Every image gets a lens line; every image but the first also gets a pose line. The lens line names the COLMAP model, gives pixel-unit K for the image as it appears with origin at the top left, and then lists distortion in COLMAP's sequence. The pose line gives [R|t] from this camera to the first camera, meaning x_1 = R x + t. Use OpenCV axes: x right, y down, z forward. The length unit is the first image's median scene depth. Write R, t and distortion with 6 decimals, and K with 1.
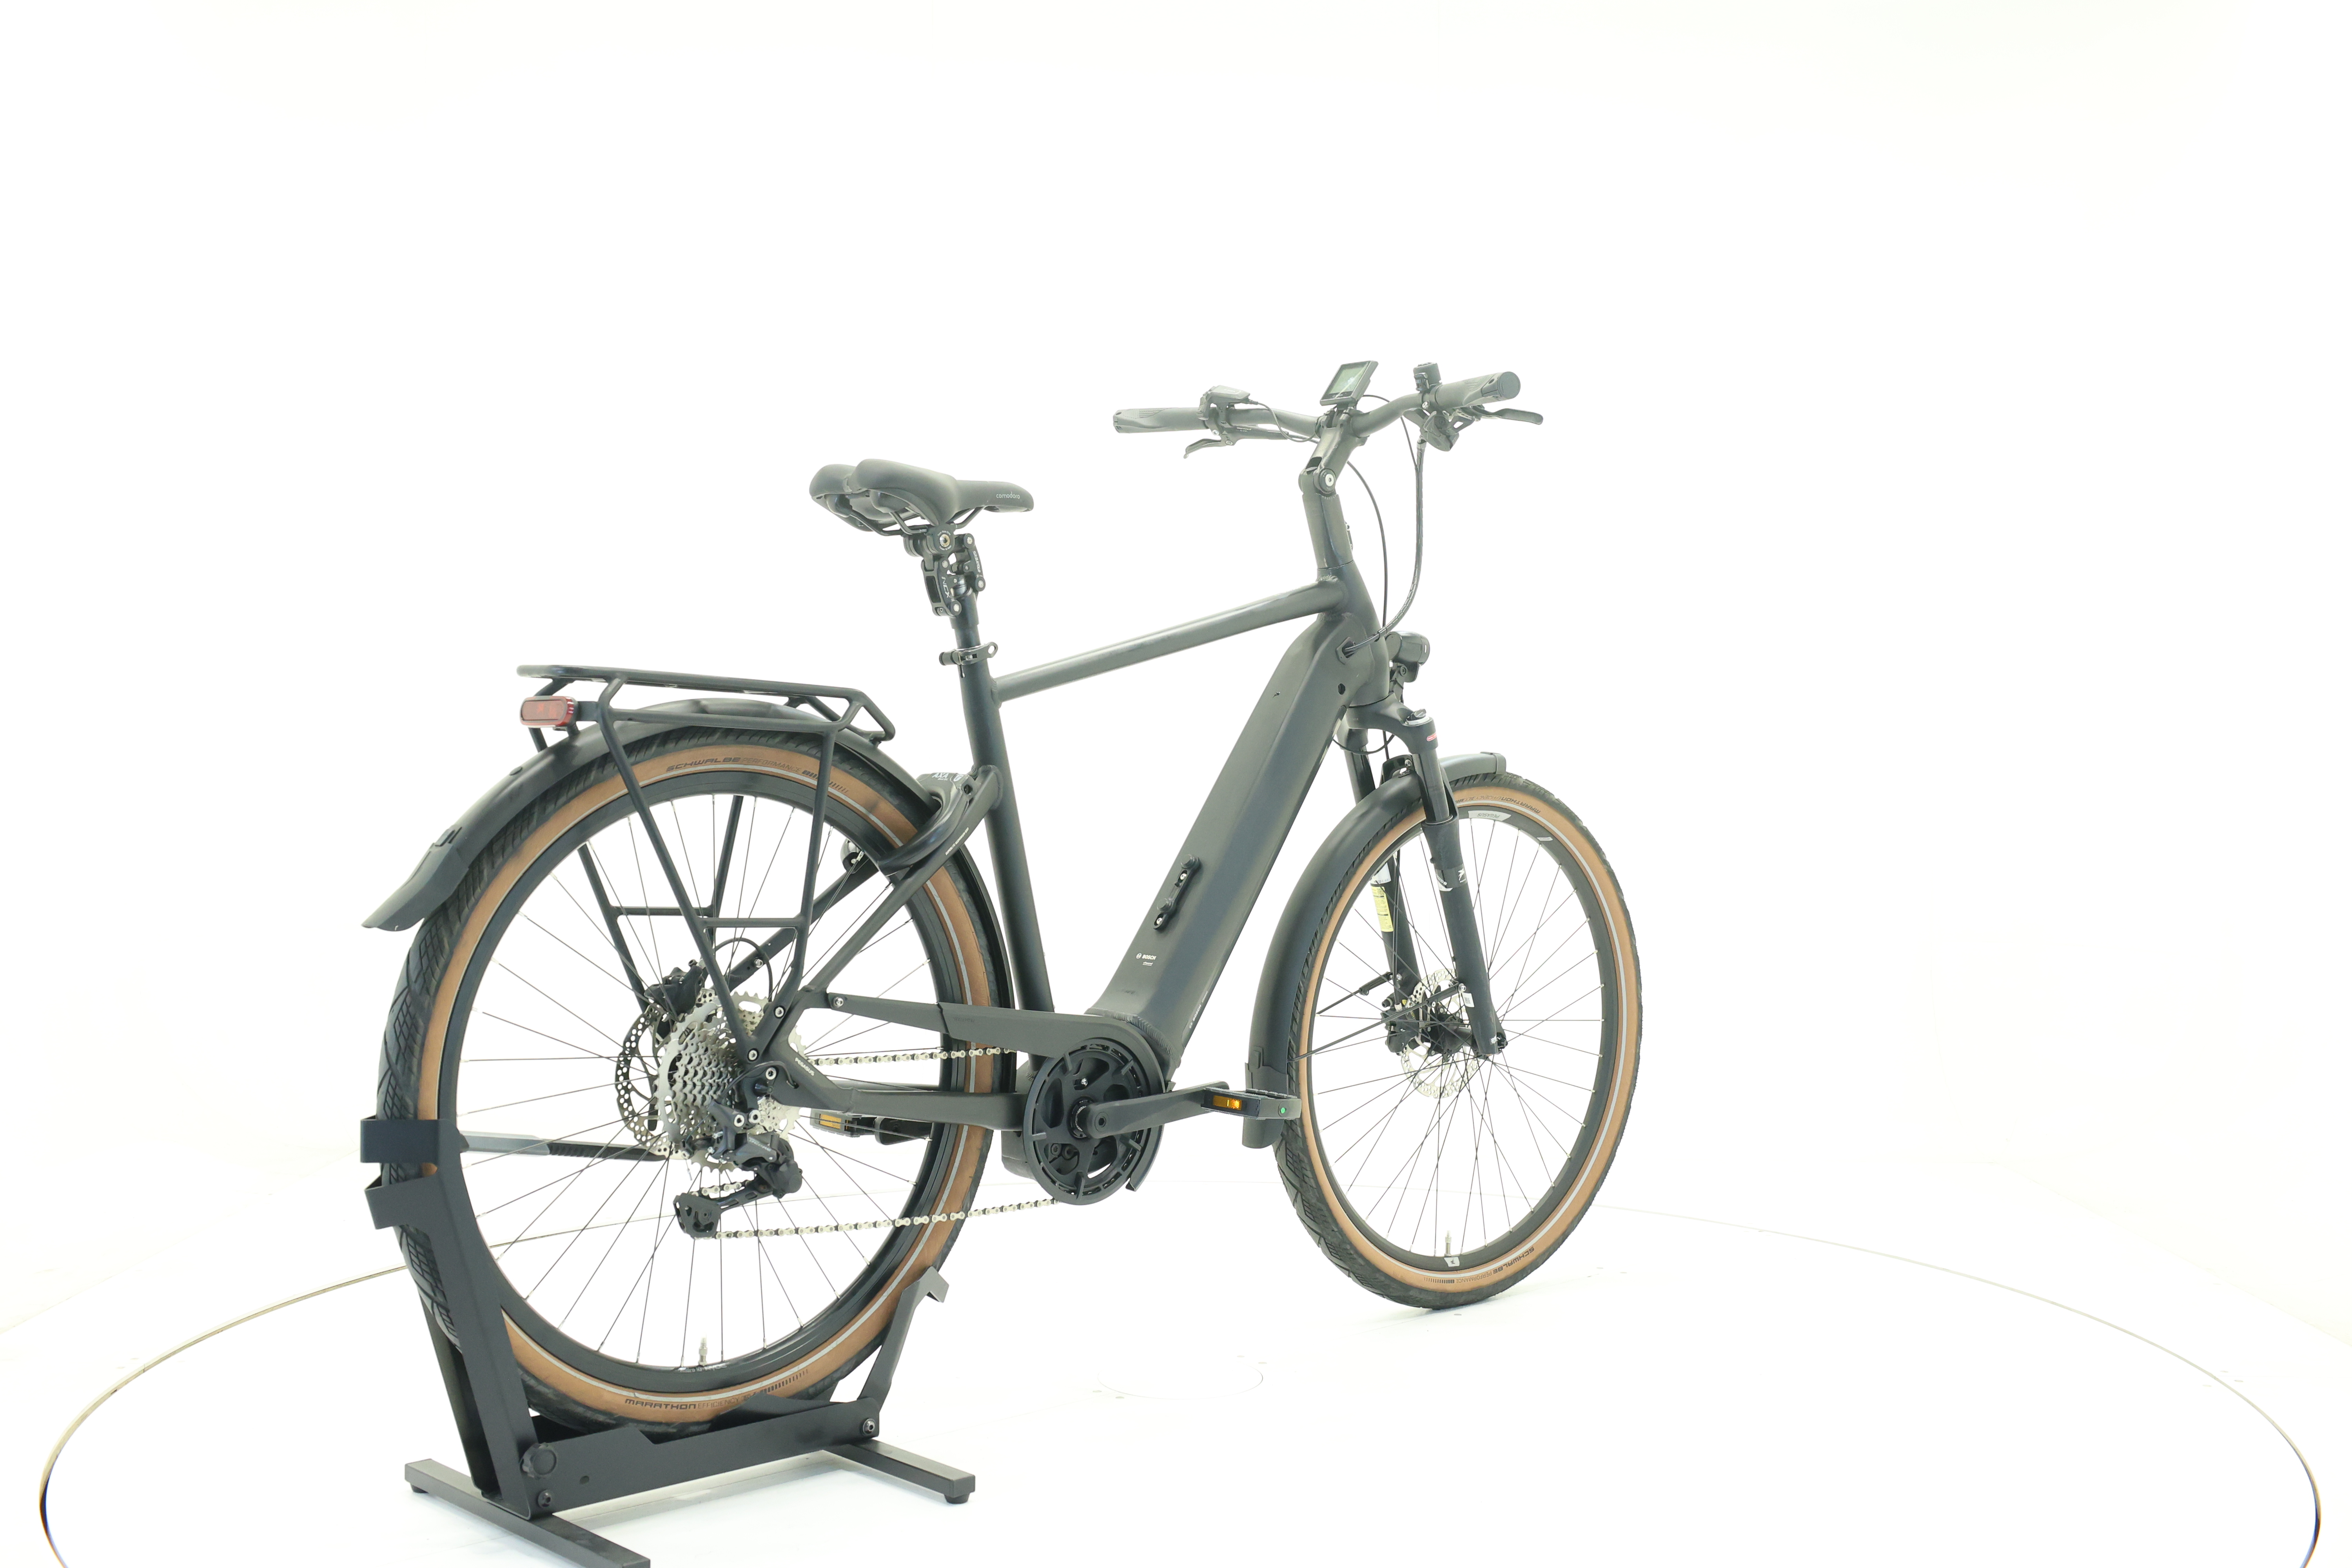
lens RADIAL K [[2552.8, 0, 1176.0], [0, 2552.8, 784.0], [0, 0, 1]] dist [0.012107, 0.008208]
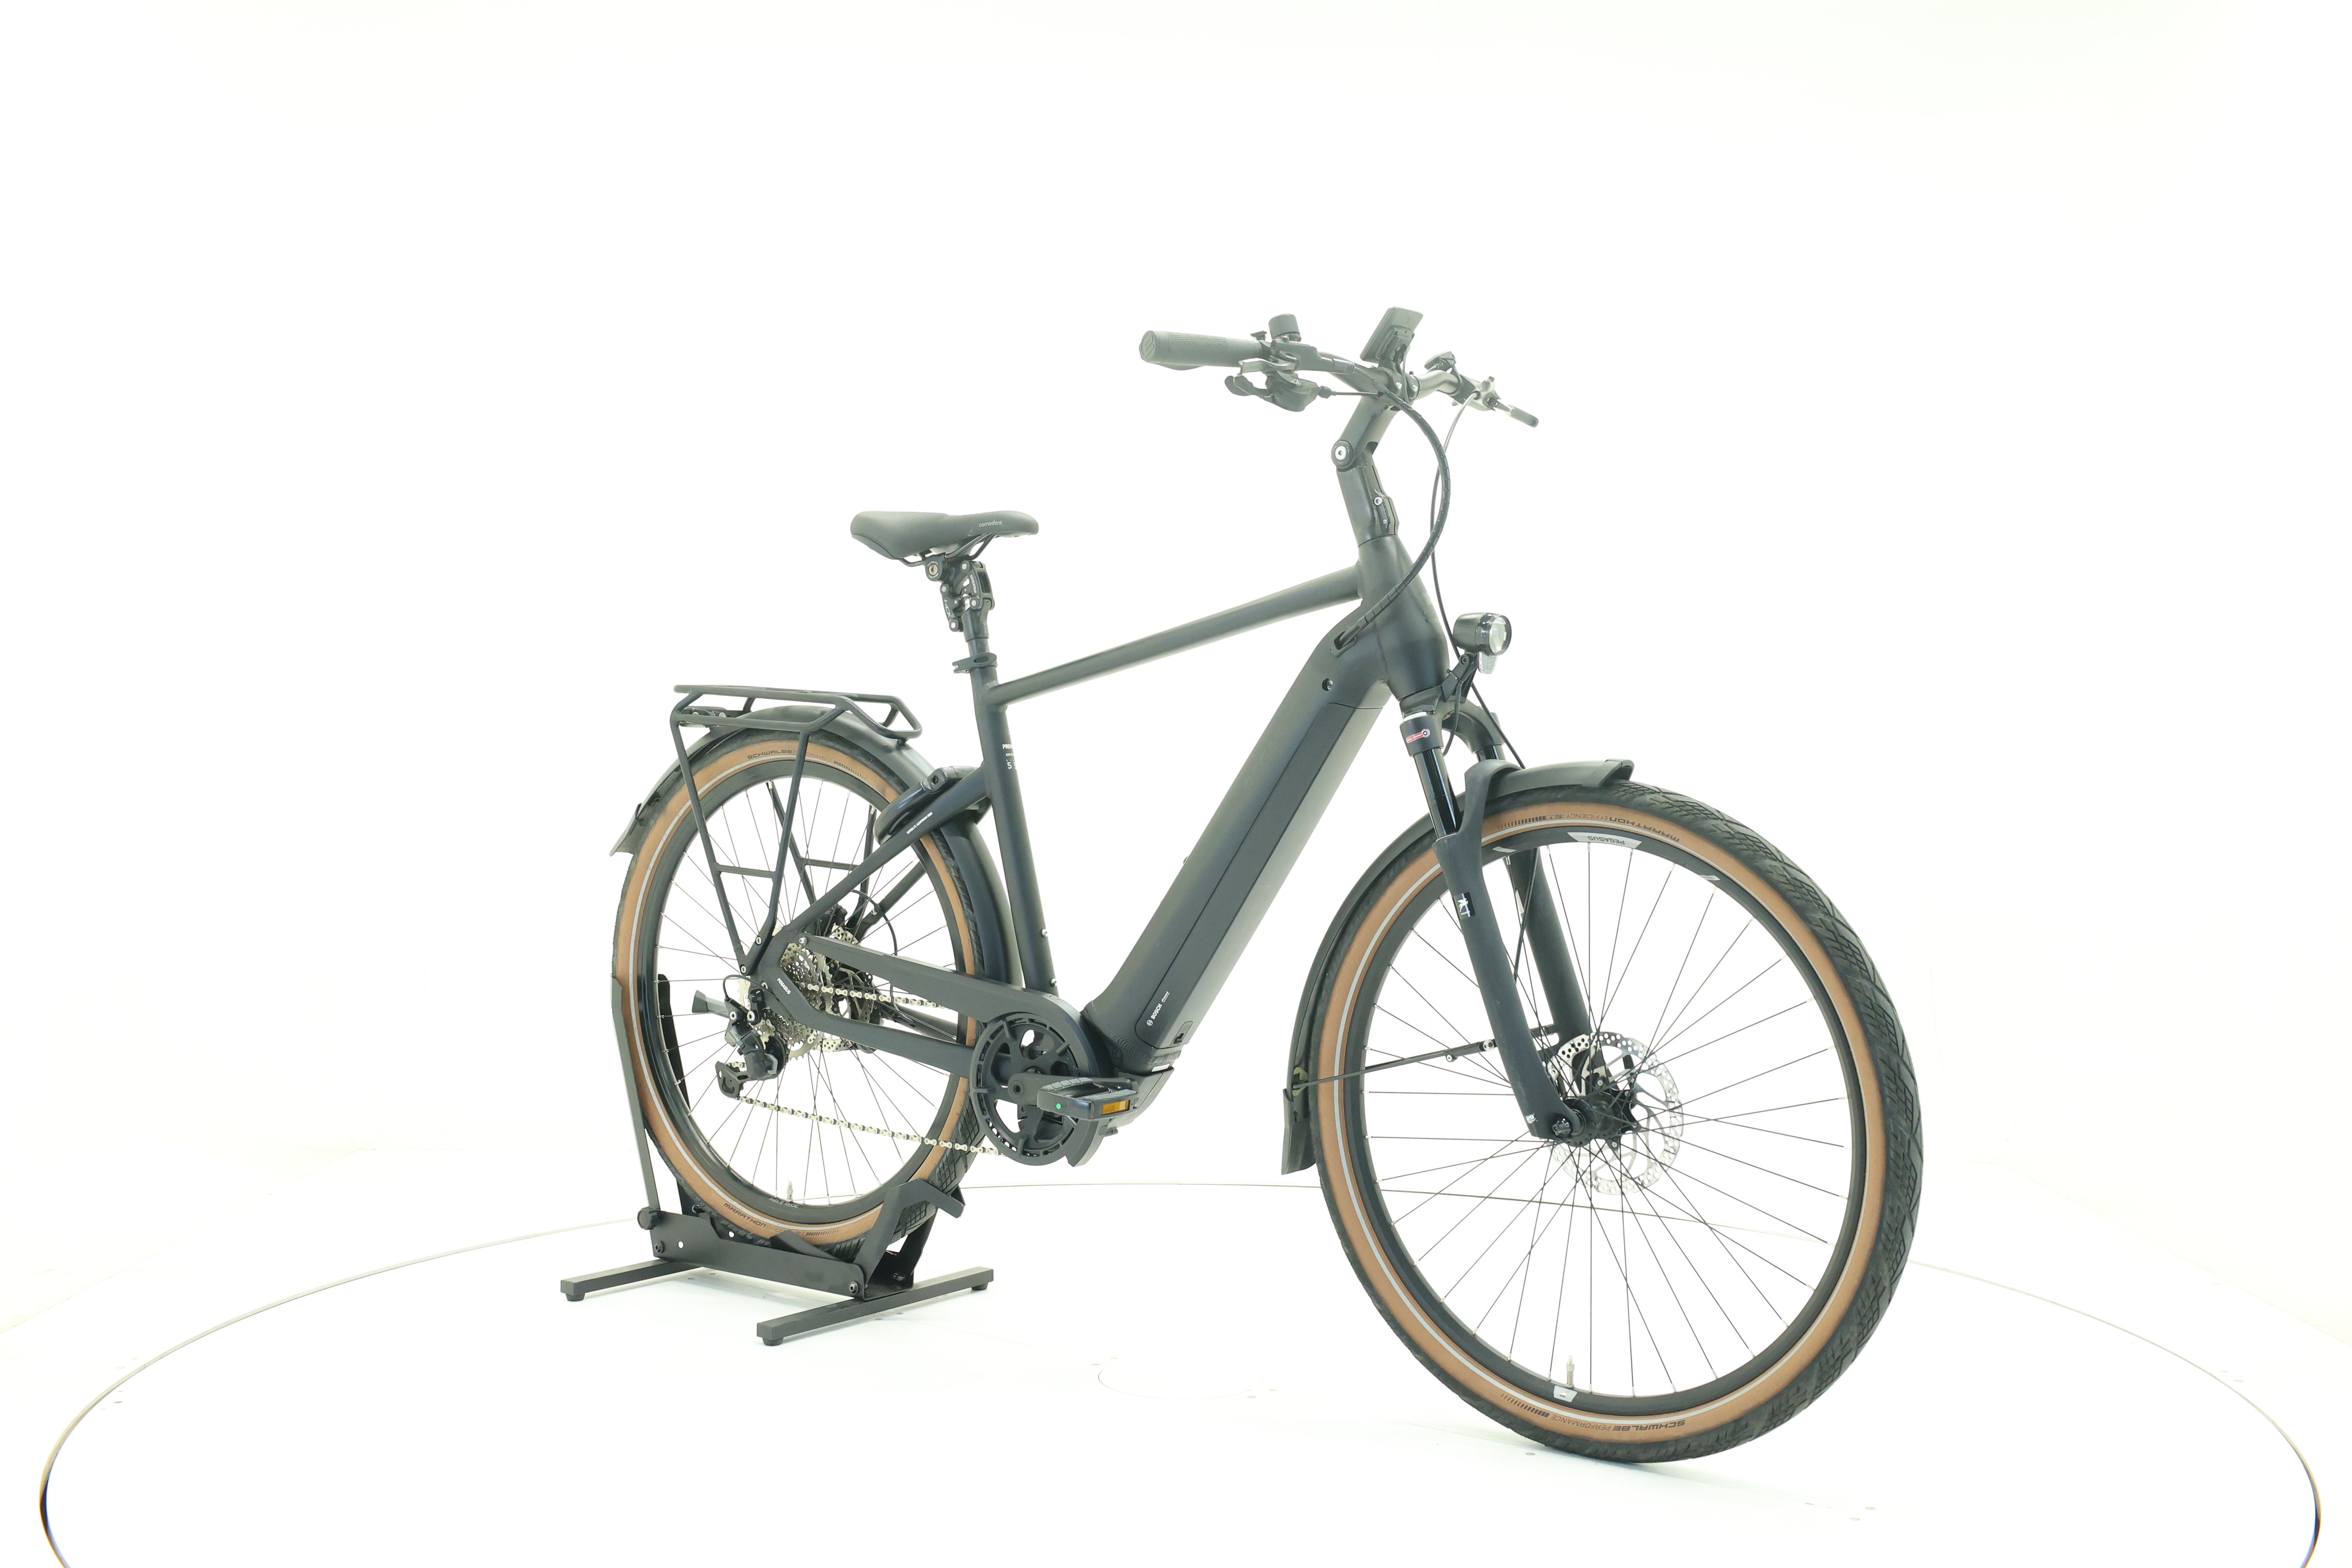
lens RADIAL K [[2589.8, 0, 1176.0], [0, 2589.8, 784.0], [0, 0, 1]] dist [-0.108175, 0.000613]
pose [[0.126349, 0.002543, -0.991983, 1.085237], [-0.038581, 0.999253, -0.002353, 0.002787], [0.991235, 0.038569, 0.126353, 0.937311]]
